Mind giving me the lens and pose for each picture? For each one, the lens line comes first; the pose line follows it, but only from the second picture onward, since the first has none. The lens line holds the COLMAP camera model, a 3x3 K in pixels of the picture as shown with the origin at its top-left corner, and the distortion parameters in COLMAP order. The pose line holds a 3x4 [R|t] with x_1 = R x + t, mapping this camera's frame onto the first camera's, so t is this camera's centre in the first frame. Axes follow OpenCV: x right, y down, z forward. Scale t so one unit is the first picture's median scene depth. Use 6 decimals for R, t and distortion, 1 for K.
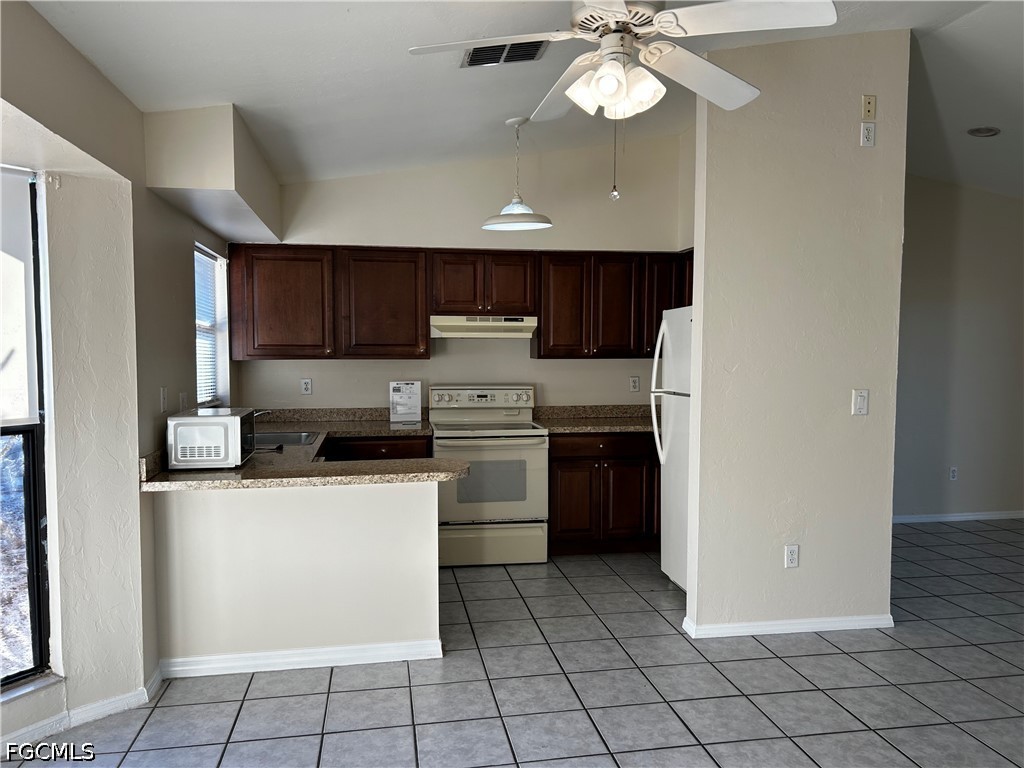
lens RADIAL K [[775.1, 0, 514.3], [0, 775.1, 390.9], [0, 0, 1]] dist [0.027690, -0.002338]
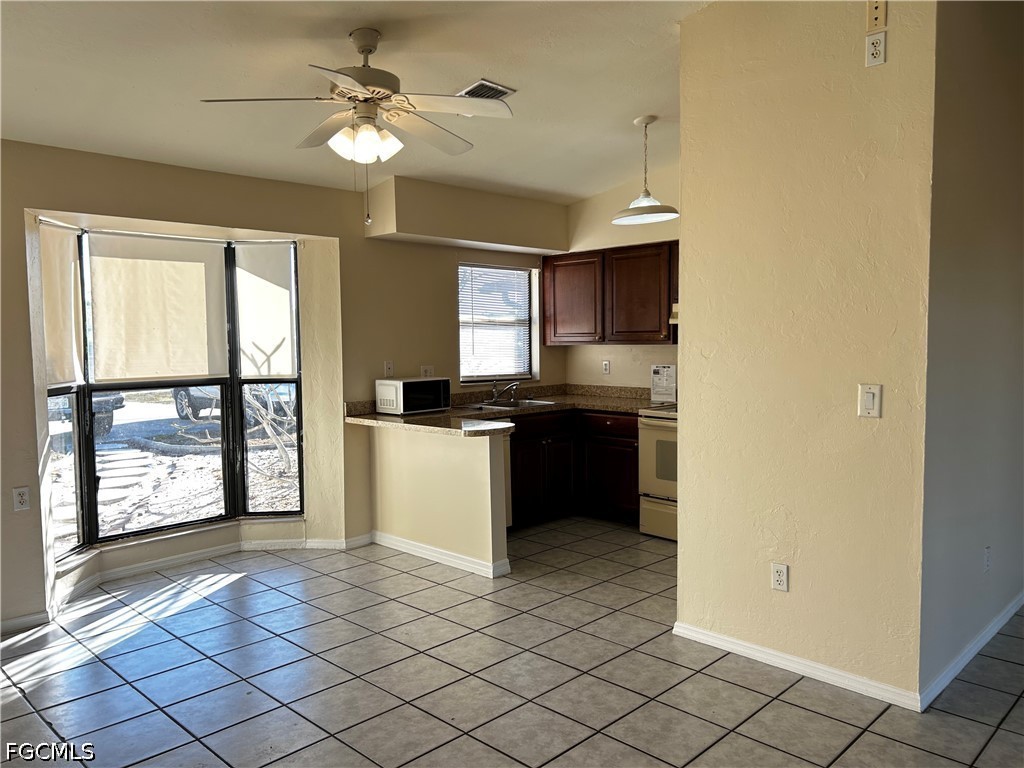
lens RADIAL K [[767.7, 0, 512.0], [0, 767.7, 384.0], [0, 0, 1]] dist [0.033855, -0.003243]
pose [[0.577731, 0.044518, -0.815012, 0.912204], [-0.038286, 0.998890, 0.027423, -0.010081], [0.815329, 0.015361, 0.578794, 0.287525]]
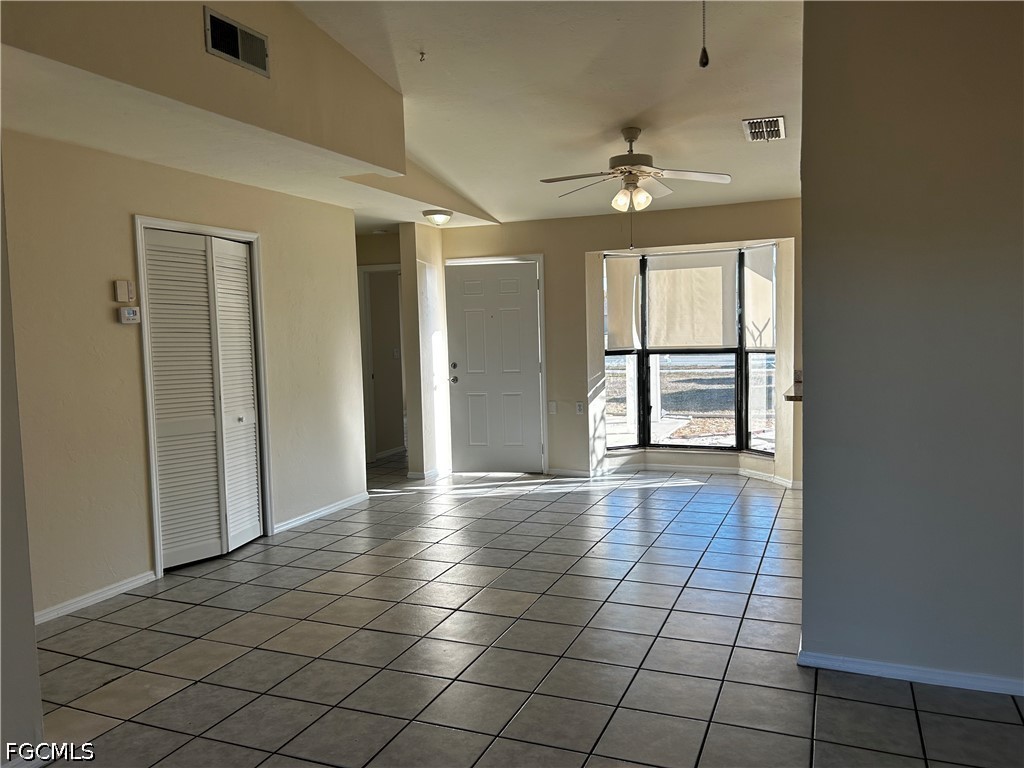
lens RADIAL K [[767.7, 0, 512.0], [0, 767.7, 384.0], [0, 0, 1]] dist [0.033855, -0.003243]
pose [[-0.543651, 0.076971, -0.835775, 1.404960], [-0.023532, 0.993997, 0.106849, -0.067062], [0.838982, 0.077756, -0.538576, 1.262615]]
